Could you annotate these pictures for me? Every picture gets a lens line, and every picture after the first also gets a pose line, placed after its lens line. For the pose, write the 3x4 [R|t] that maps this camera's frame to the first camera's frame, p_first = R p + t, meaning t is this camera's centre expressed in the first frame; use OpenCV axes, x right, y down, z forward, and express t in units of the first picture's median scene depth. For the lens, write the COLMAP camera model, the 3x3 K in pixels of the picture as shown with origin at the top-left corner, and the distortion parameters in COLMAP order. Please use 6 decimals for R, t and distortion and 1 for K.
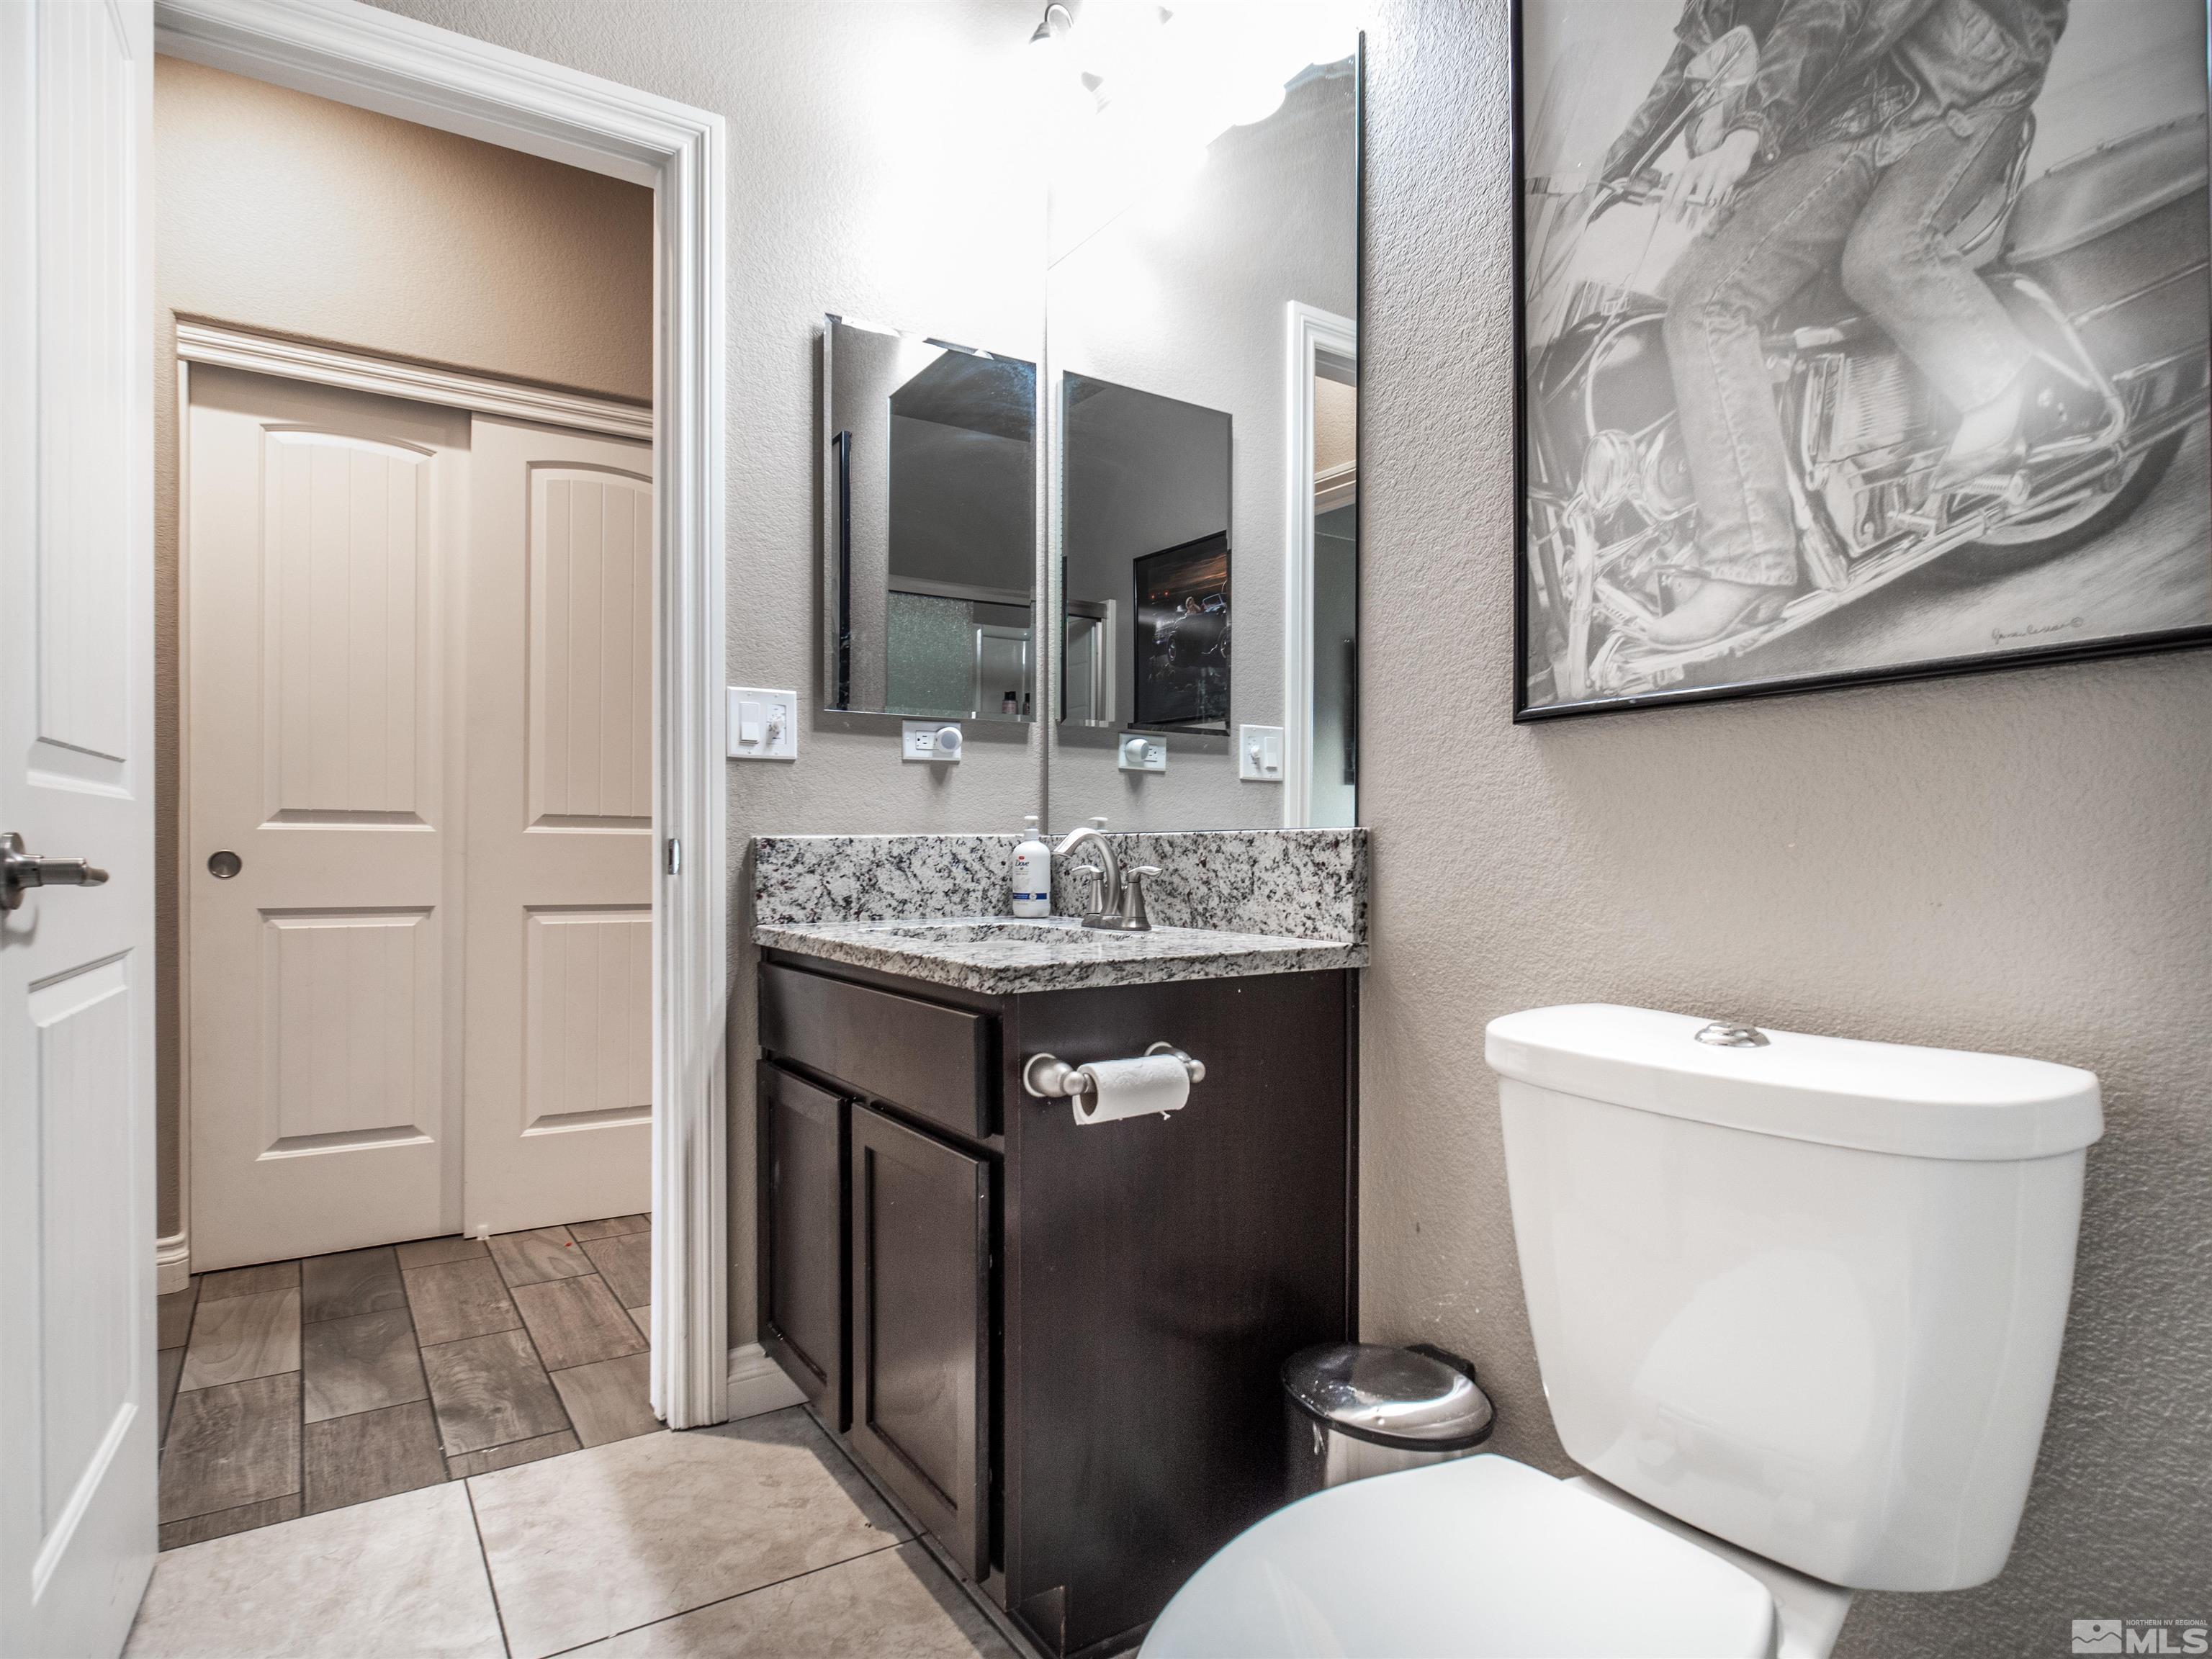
lens RADIAL K [[1209.8, 0, 1100.6], [0, 1209.8, 846.5], [0, 0, 1]] dist [0.003344, -0.007774]
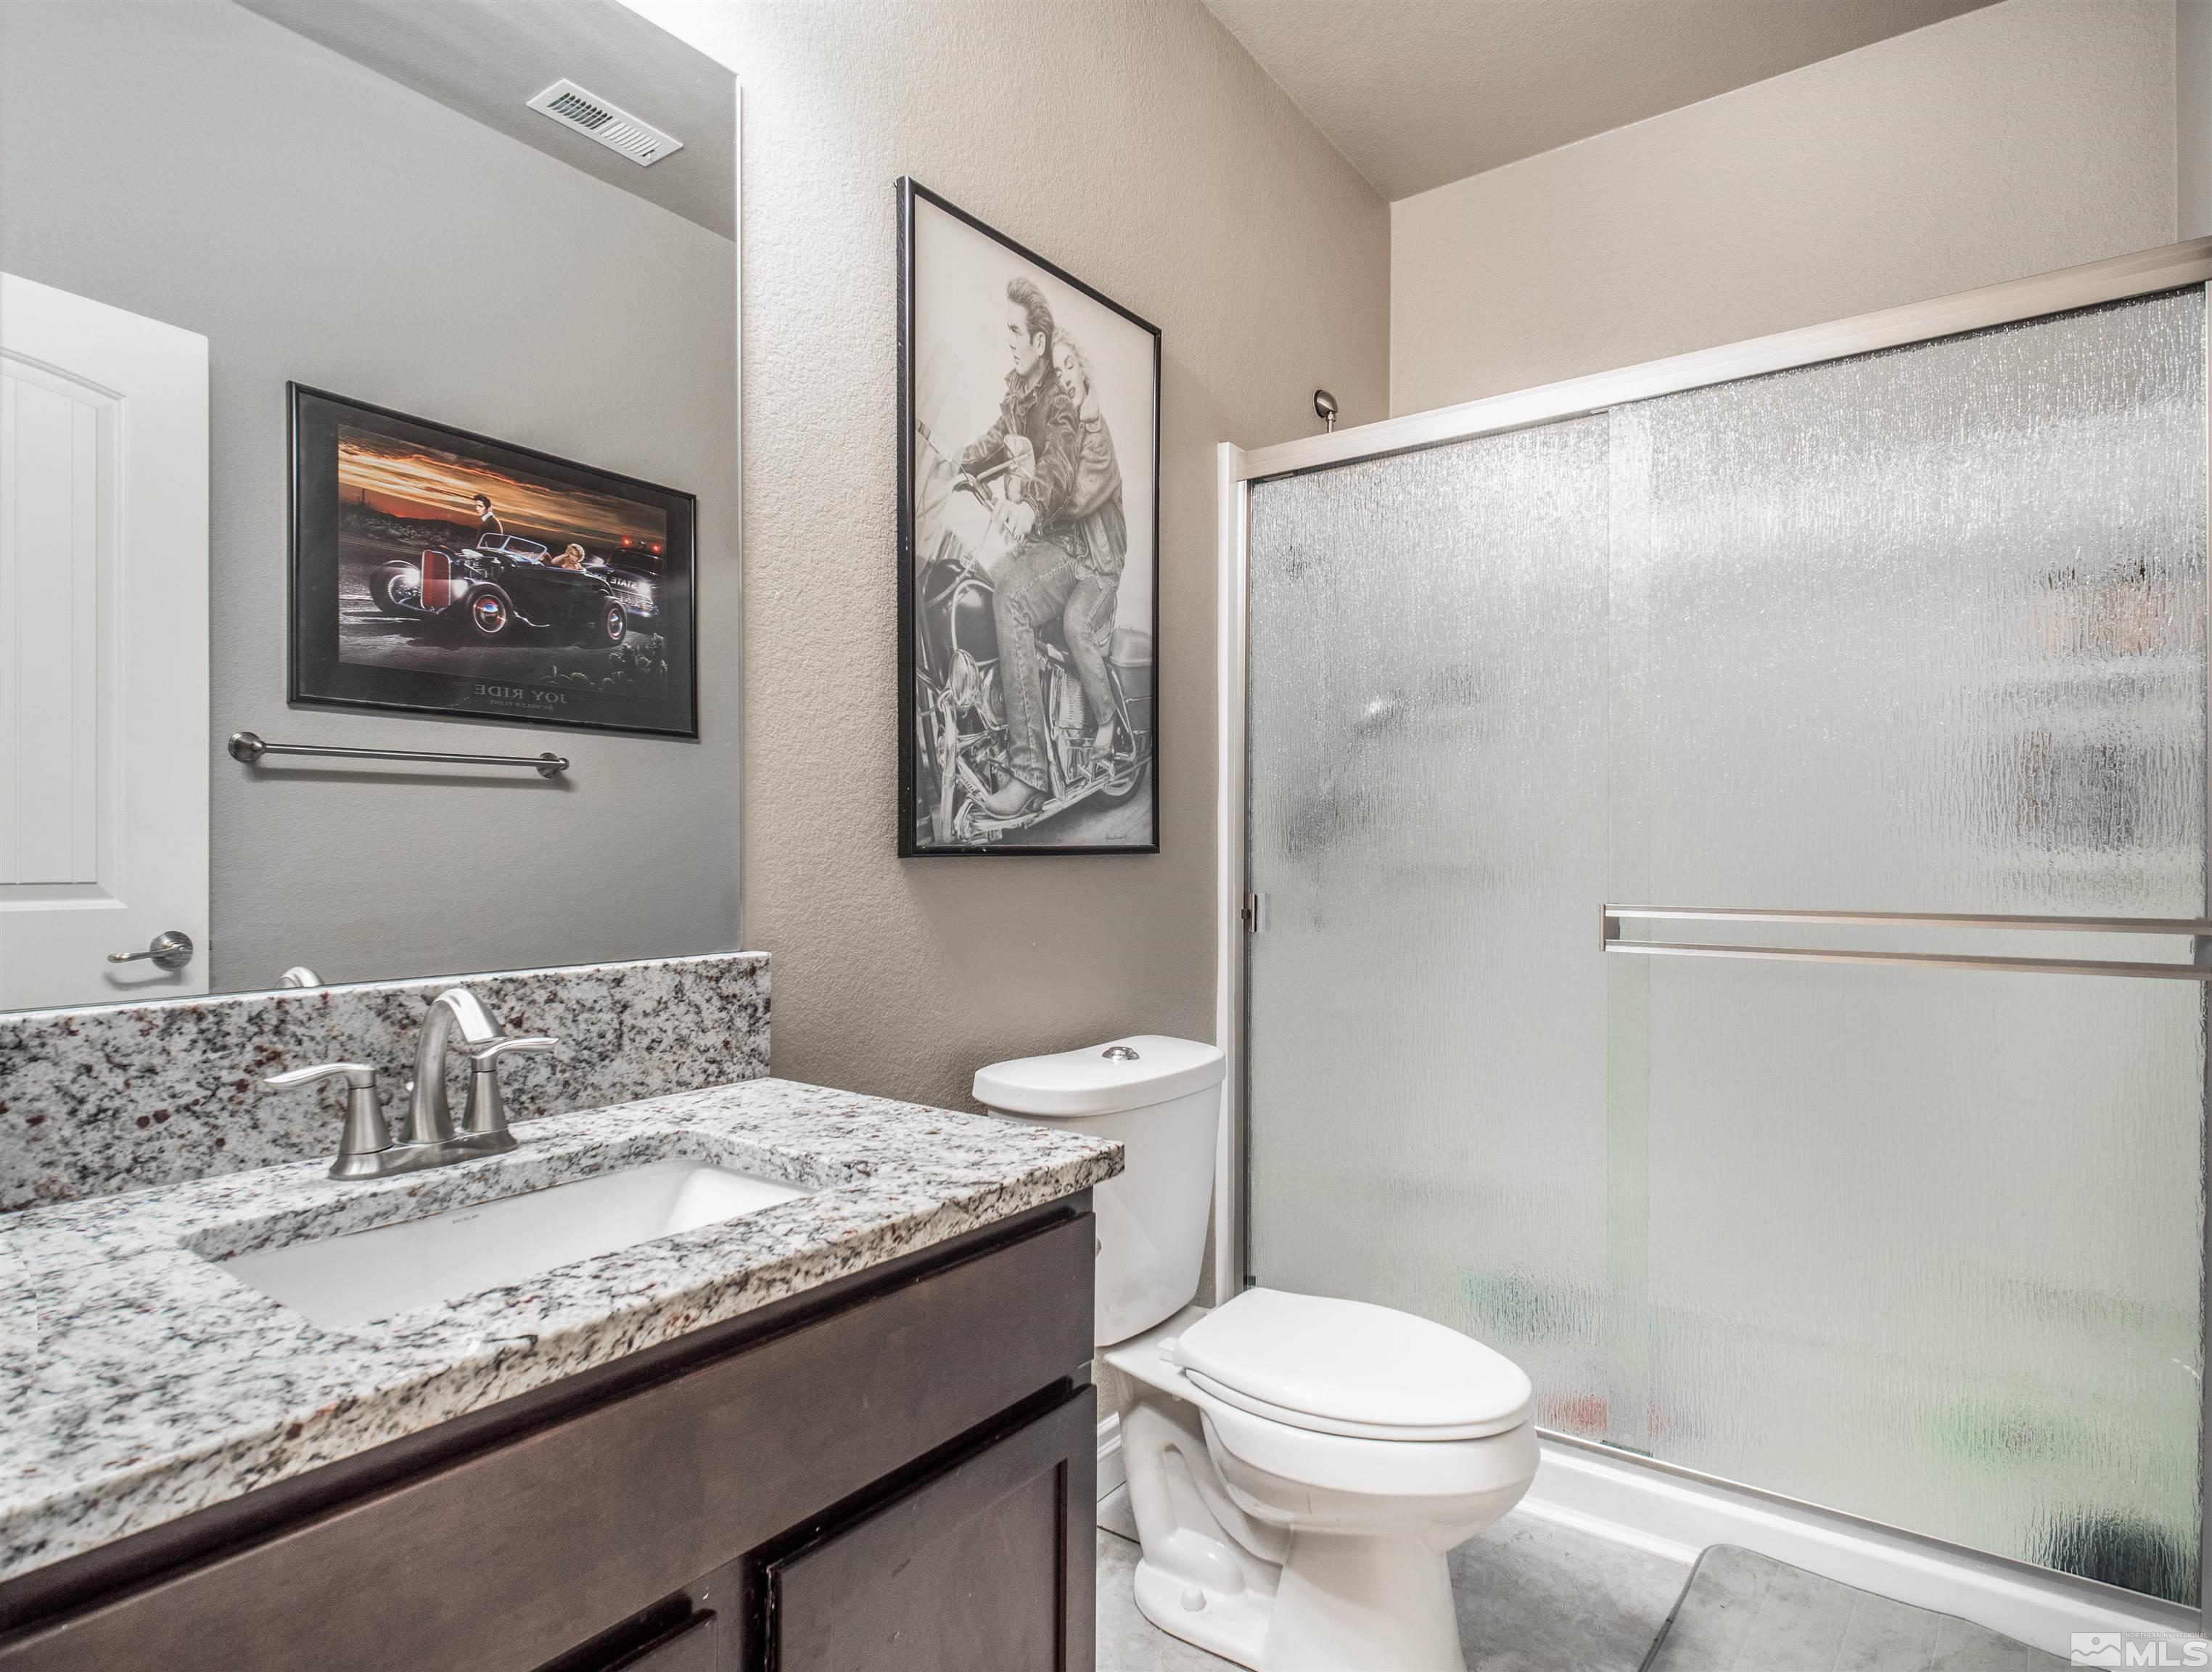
lens RADIAL K [[1199.1, 0, 1102.4], [0, 1199.1, 839.2], [0, 0, 1]] dist [0.003844, -0.000159]
pose [[-0.341486, 0.007753, 0.939855, -0.912558], [-0.005328, 0.999934, -0.010184, -0.115357], [-0.939872, -0.008486, -0.341422, 1.309461]]
